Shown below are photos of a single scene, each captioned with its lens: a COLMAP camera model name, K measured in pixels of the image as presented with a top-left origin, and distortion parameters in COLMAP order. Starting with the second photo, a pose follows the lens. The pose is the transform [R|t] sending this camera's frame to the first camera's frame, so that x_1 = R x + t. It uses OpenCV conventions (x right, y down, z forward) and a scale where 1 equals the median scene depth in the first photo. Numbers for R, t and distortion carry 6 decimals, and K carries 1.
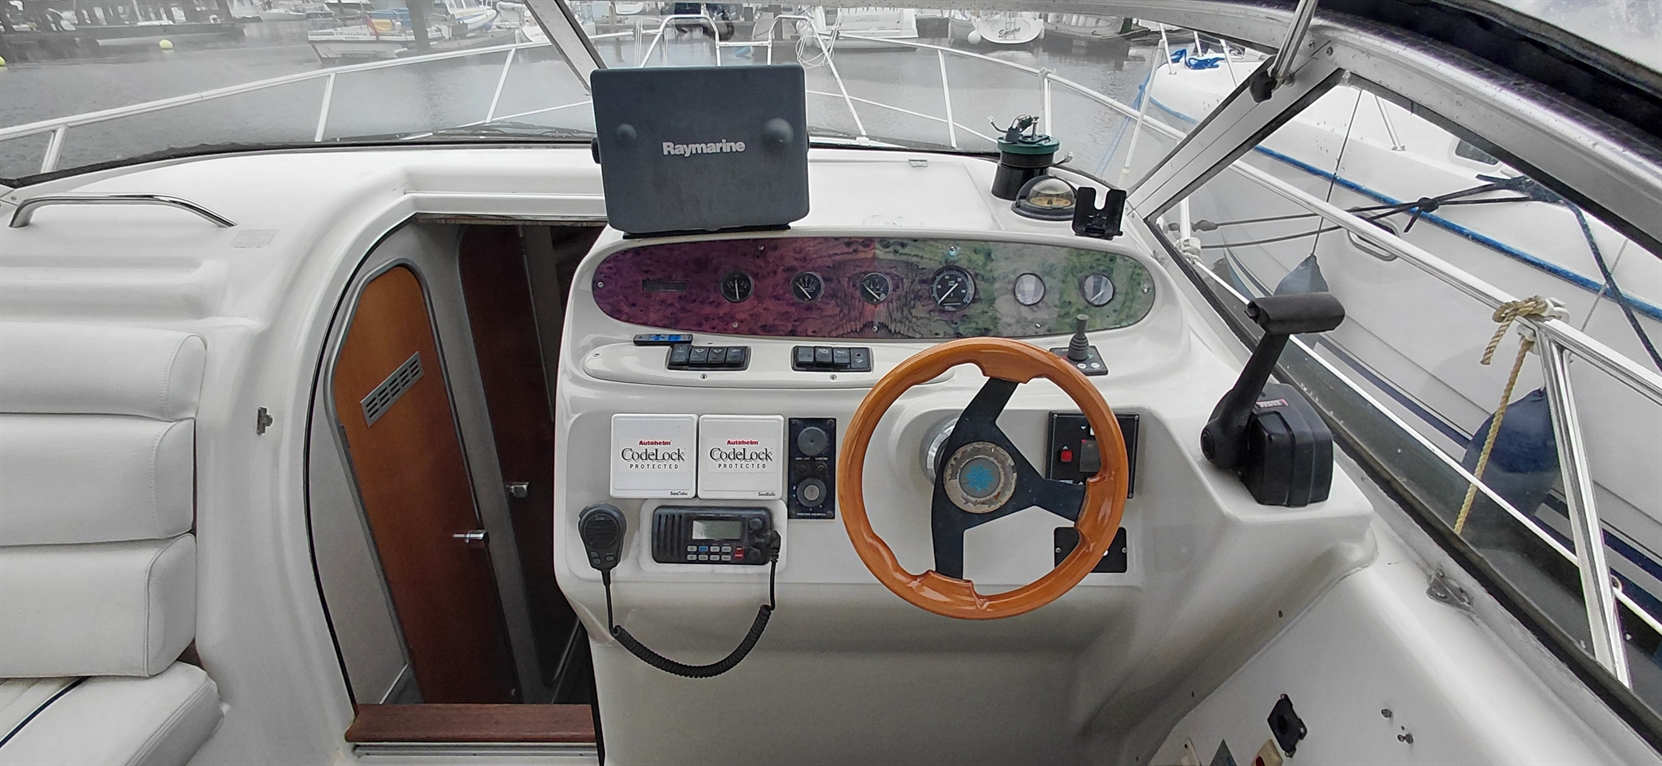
lens RADIAL K [[767.8, 0, 821.9], [0, 767.8, 377.3], [0, 0, 1]] dist [-0.004940, 0.001142]
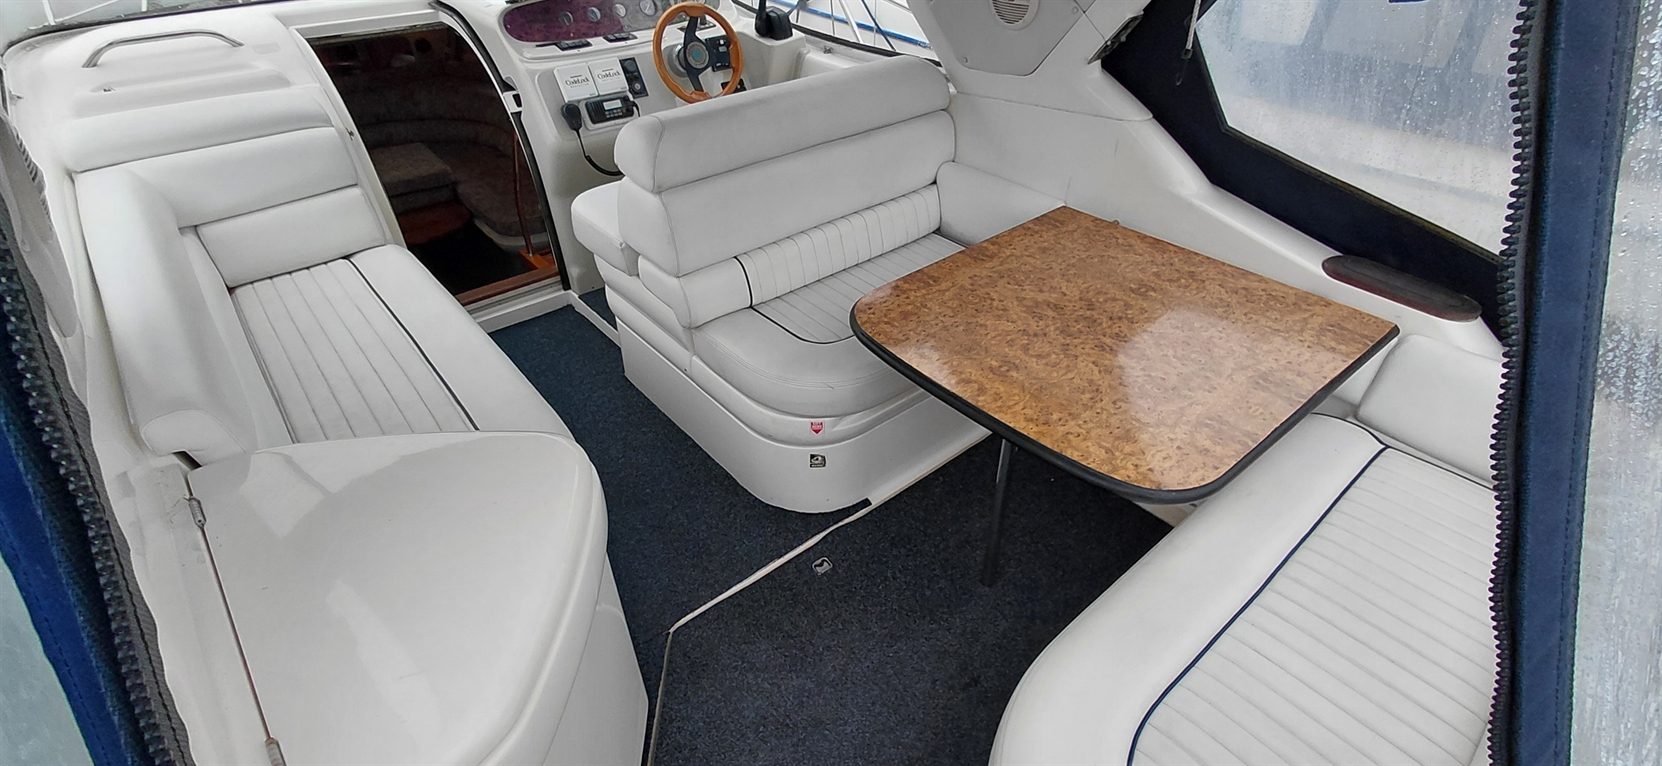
lens RADIAL K [[767.8, 0, 830.9], [0, 767.8, 382.5], [0, 0, 1]] dist [-0.004940, 0.001142]
pose [[0.769604, -0.388070, 0.507062, -1.224764], [0.312220, 0.921419, 0.231312, 0.682174], [-0.556982, -0.019704, 0.830291, -1.554507]]
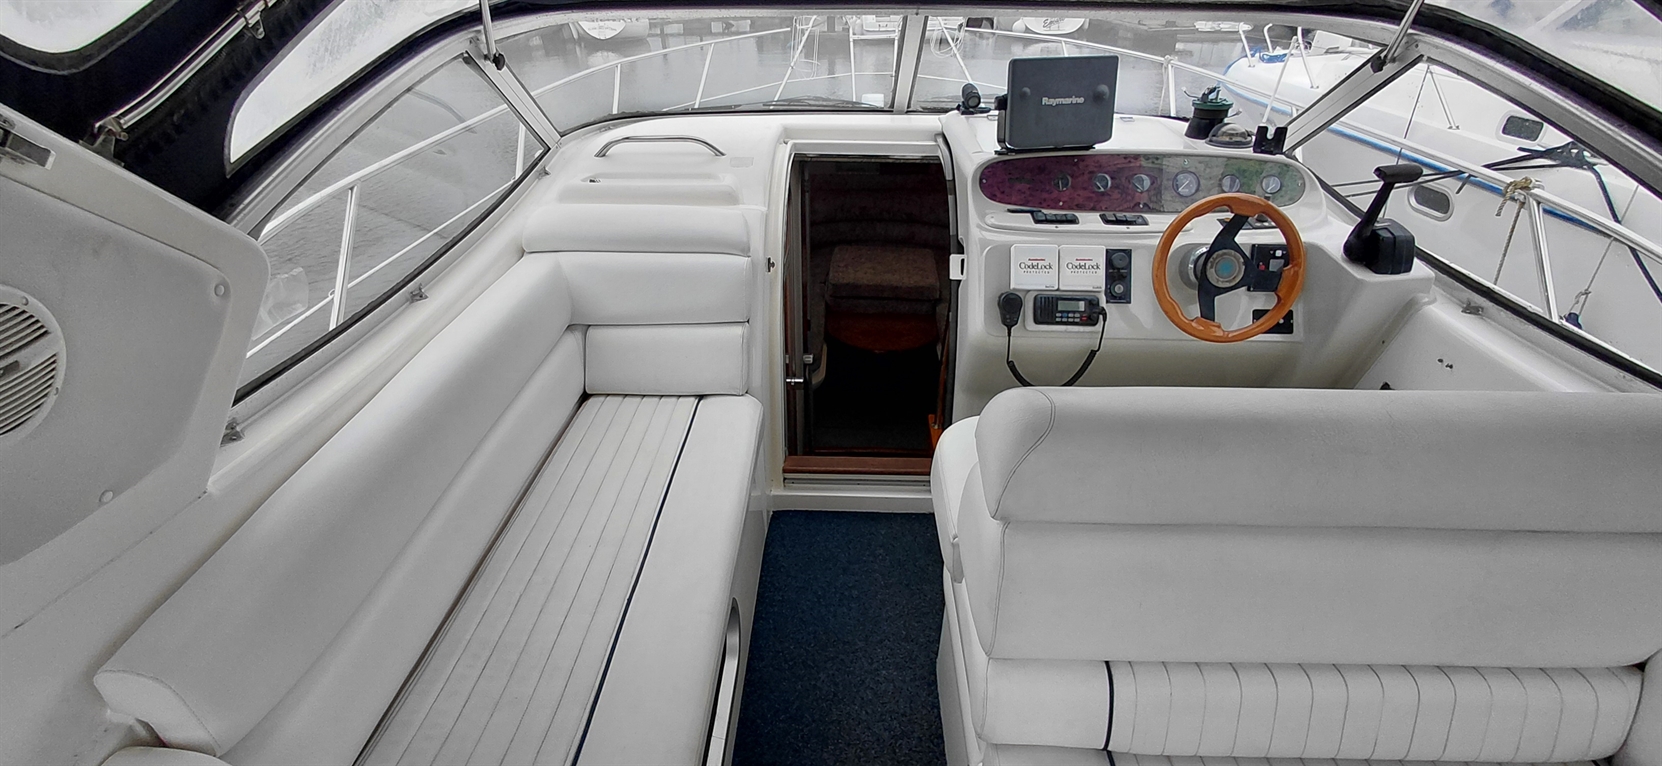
lens RADIAL K [[767.8, 0, 821.5], [0, 767.8, 383.4], [0, 0, 1]] dist [-0.004940, 0.001142]
pose [[0.999219, 0.008853, -0.038503, -0.657031], [-0.008317, 0.999866, 0.014069, 0.359343], [0.038623, -0.013738, 0.999159, -0.872648]]
